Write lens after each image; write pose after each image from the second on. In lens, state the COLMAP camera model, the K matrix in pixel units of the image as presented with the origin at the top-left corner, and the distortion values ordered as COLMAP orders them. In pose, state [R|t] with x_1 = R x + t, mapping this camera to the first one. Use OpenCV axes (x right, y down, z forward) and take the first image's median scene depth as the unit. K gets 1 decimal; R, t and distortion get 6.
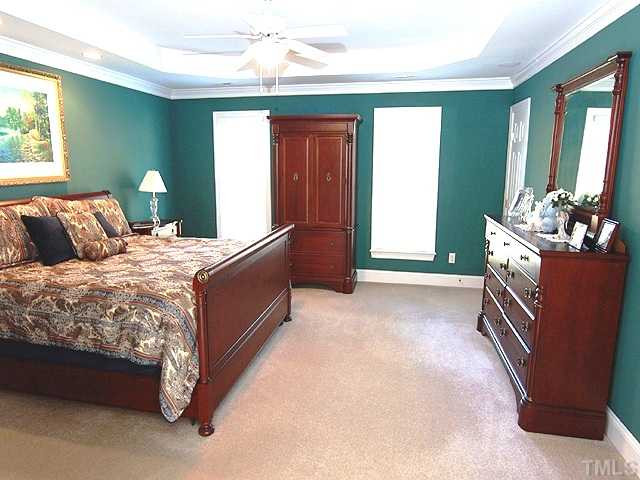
lens RADIAL K [[417.3, 0, 320.0], [0, 417.3, 240.0], [0, 0, 1]] dist [-0.000933, 0.000250]
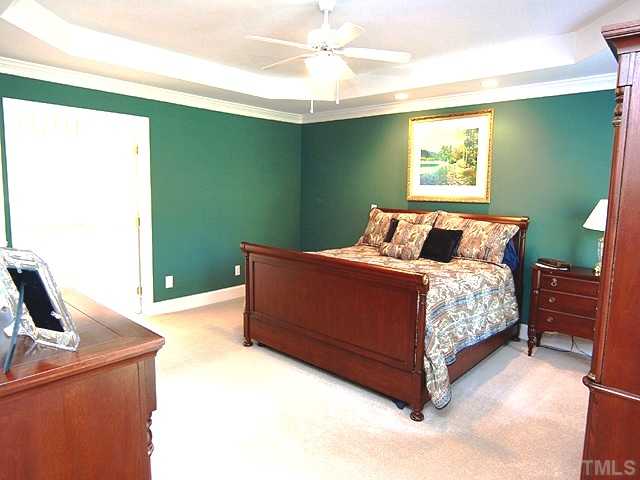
lens RADIAL K [[417.3, 0, 320.0], [0, 417.3, 240.0], [0, 0, 1]] dist [-0.000933, 0.000250]
pose [[-0.490465, 0.108269, -0.864709, 0.614856], [-0.177351, 0.959087, 0.220679, -0.226251], [0.853224, 0.261592, -0.451197, 1.222261]]
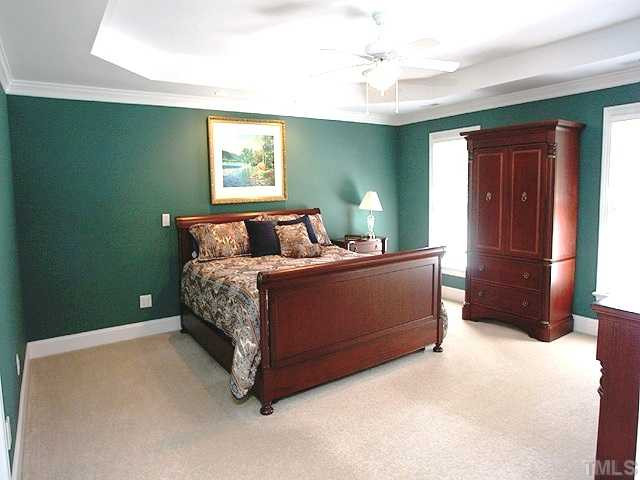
lens RADIAL K [[406.5, 0, 320.0], [0, 406.5, 240.0], [0, 0, 1]] dist [-0.000293, -0.000083]
pose [[0.724721, 0.073192, -0.685144, 0.375303], [-0.103093, 0.994668, -0.002790, -0.026417], [0.681287, 0.072656, 0.728402, 0.168990]]
